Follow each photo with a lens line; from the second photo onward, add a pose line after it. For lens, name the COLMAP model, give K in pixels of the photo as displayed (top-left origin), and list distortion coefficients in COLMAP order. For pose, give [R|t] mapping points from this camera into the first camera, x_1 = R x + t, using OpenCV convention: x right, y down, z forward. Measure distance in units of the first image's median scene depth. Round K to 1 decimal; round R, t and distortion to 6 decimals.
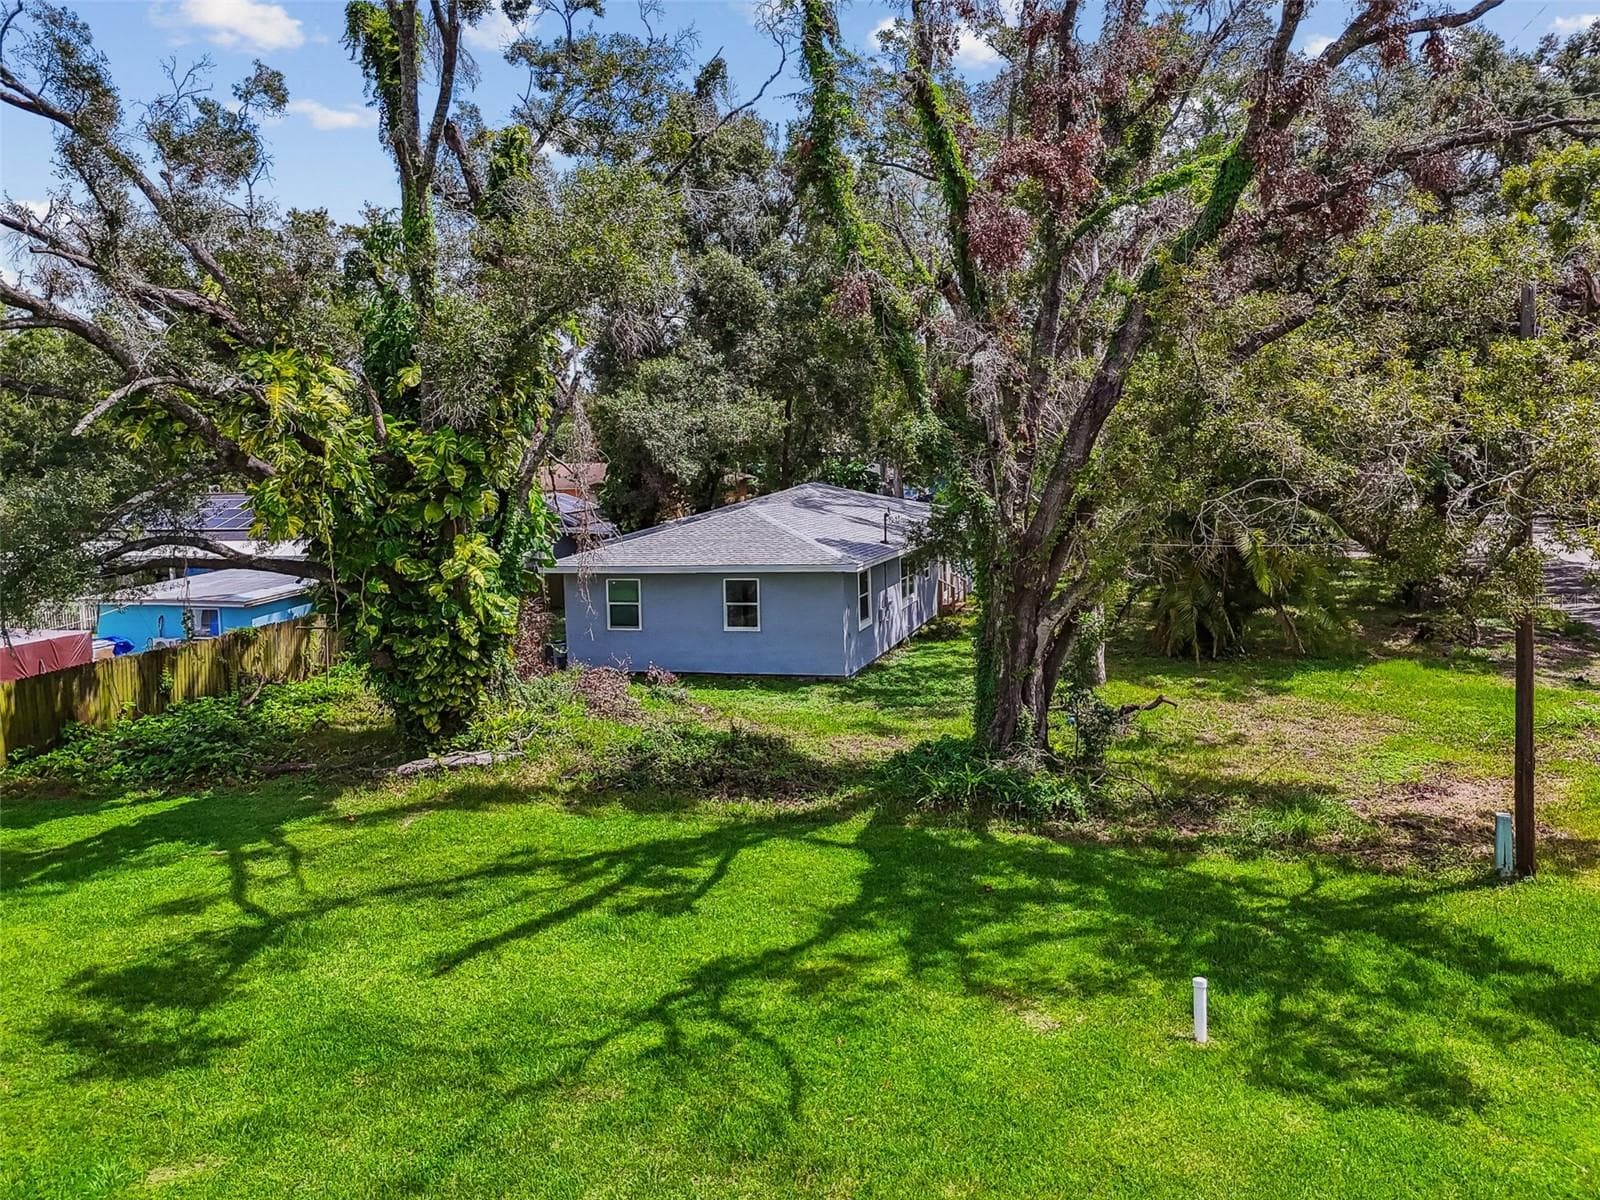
lens RADIAL K [[1254.6, 0, 807.2], [0, 1254.6, 603.8], [0, 0, 1]] dist [0.088669, -0.093104]
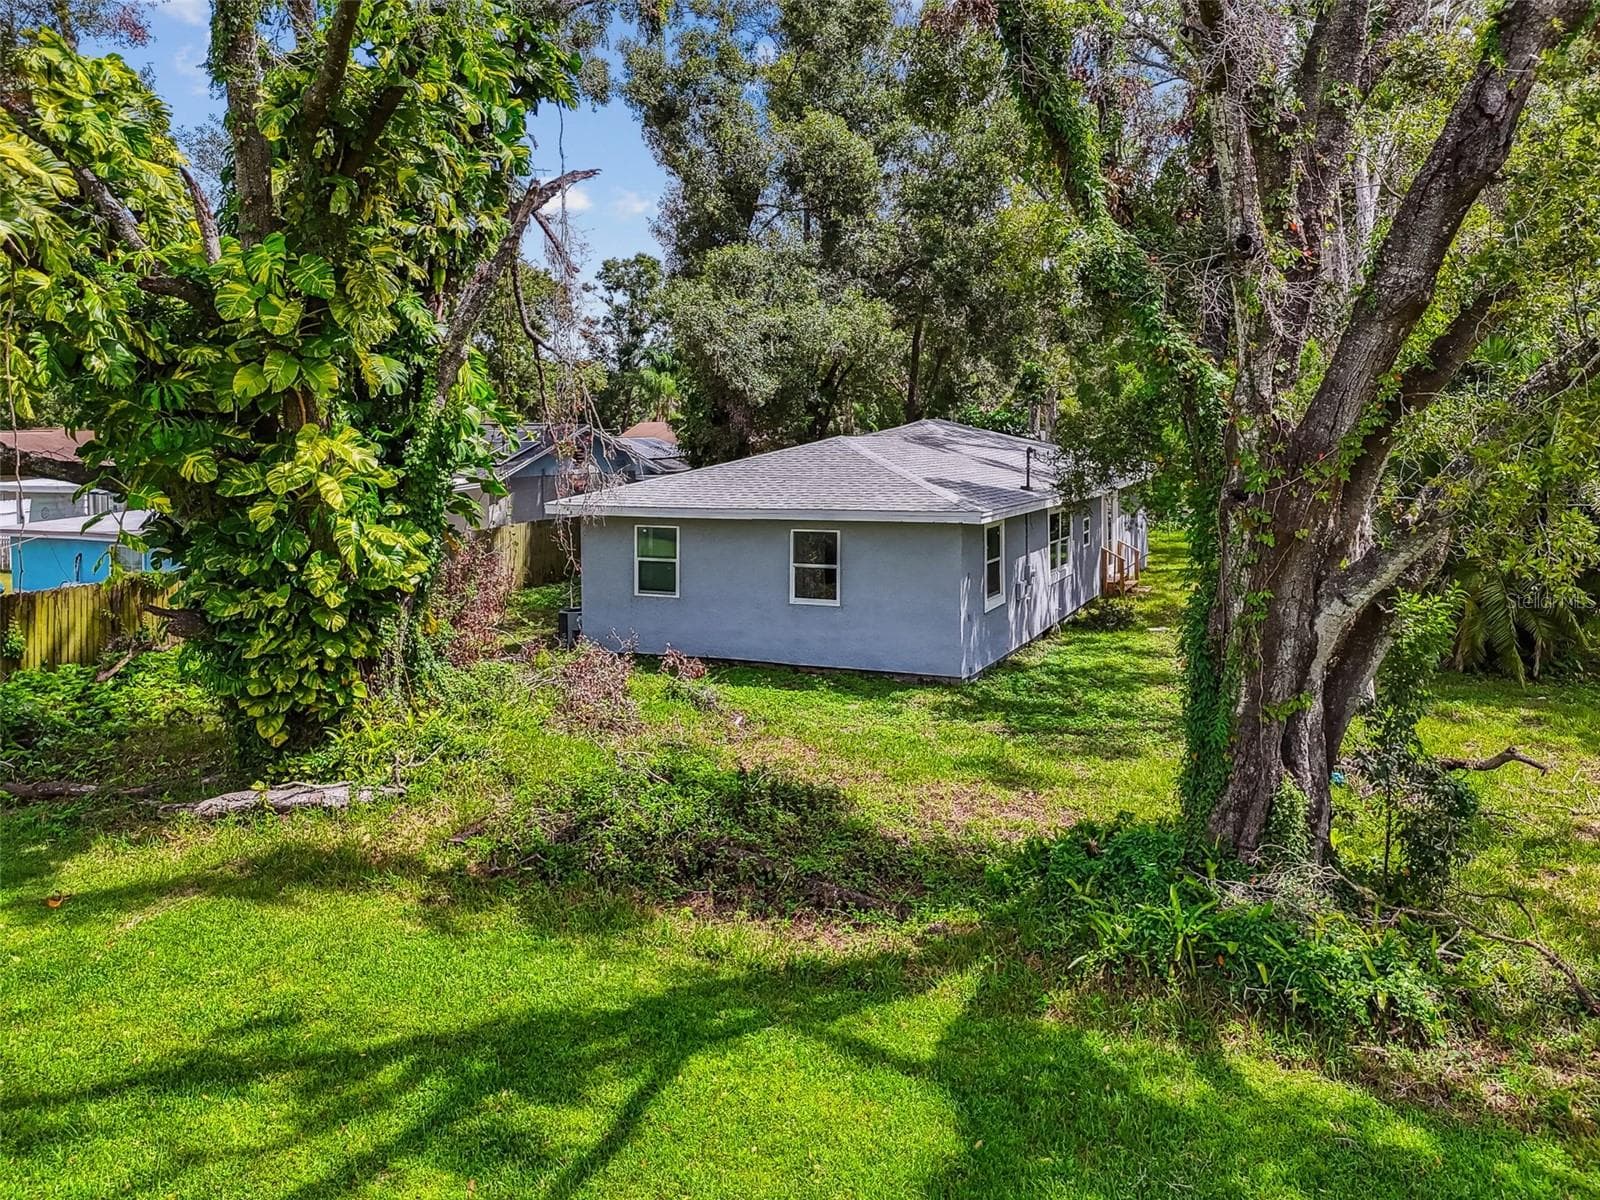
lens RADIAL K [[1217.1, 0, 784.0], [0, 1217.1, 468.9], [0, 0, 1]] dist [0.028653, -0.004909]
pose [[0.989208, 0.026492, -0.144103, 0.036367], [-0.039629, 0.995237, -0.089066, 0.010281], [0.141057, 0.093816, 0.985546, 0.438792]]
